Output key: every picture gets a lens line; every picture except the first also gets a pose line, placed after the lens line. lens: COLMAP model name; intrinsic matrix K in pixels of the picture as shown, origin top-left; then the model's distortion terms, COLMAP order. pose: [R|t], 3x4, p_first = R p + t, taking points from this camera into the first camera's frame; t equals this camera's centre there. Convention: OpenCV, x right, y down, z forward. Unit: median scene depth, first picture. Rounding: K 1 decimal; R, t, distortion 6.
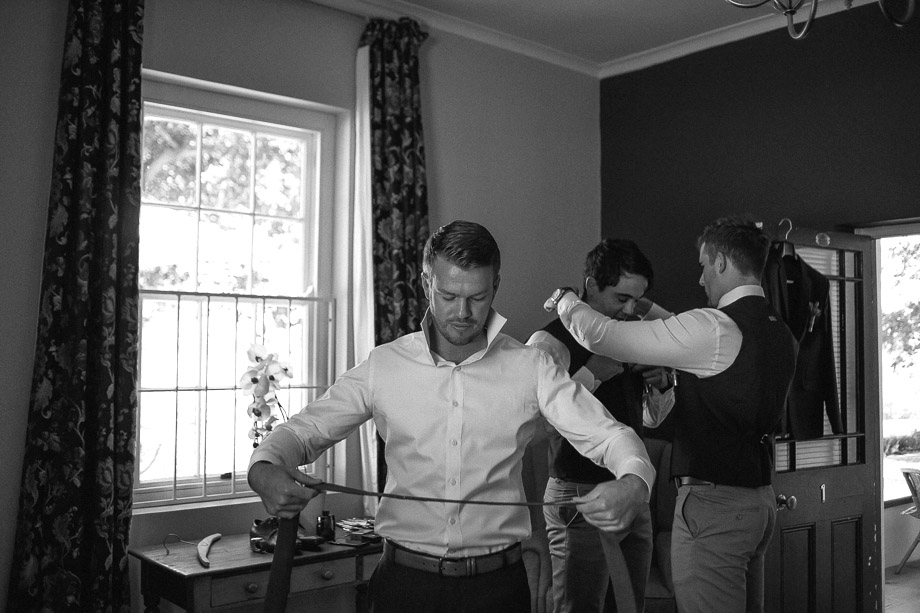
lens RADIAL K [[932.2, 0, 458.4], [0, 932.2, 308.8], [0, 0, 1]] dist [-0.045181, 0.000000]
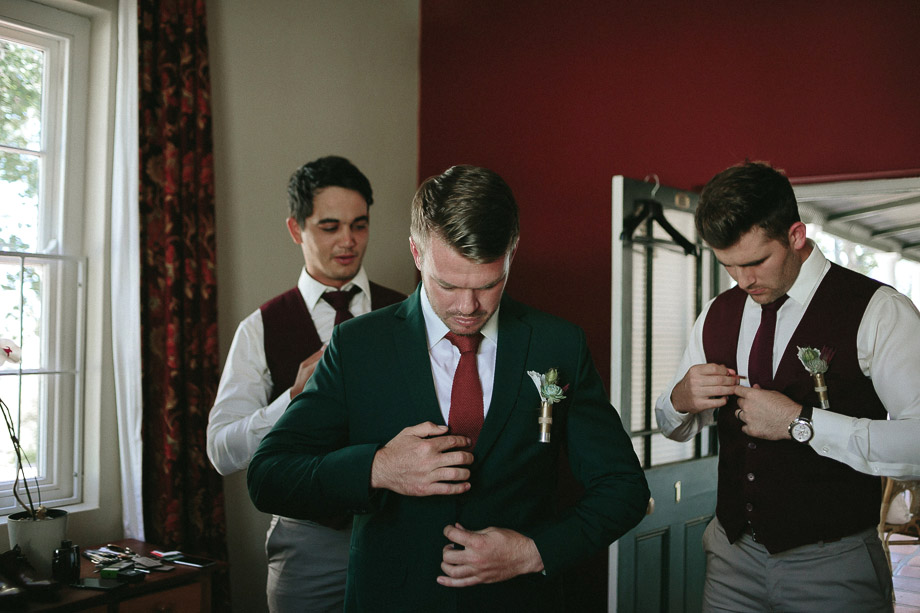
lens RADIAL K [[932.2, 0, 463.9], [0, 932.2, 299.7], [0, 0, 1]] dist [-0.045181, 0.000000]
pose [[0.972205, 0.012855, 0.233779, -0.007939], [-0.016728, 0.999754, 0.014588, 0.007921], [-0.233534, -0.018093, 0.972180, 0.186510]]
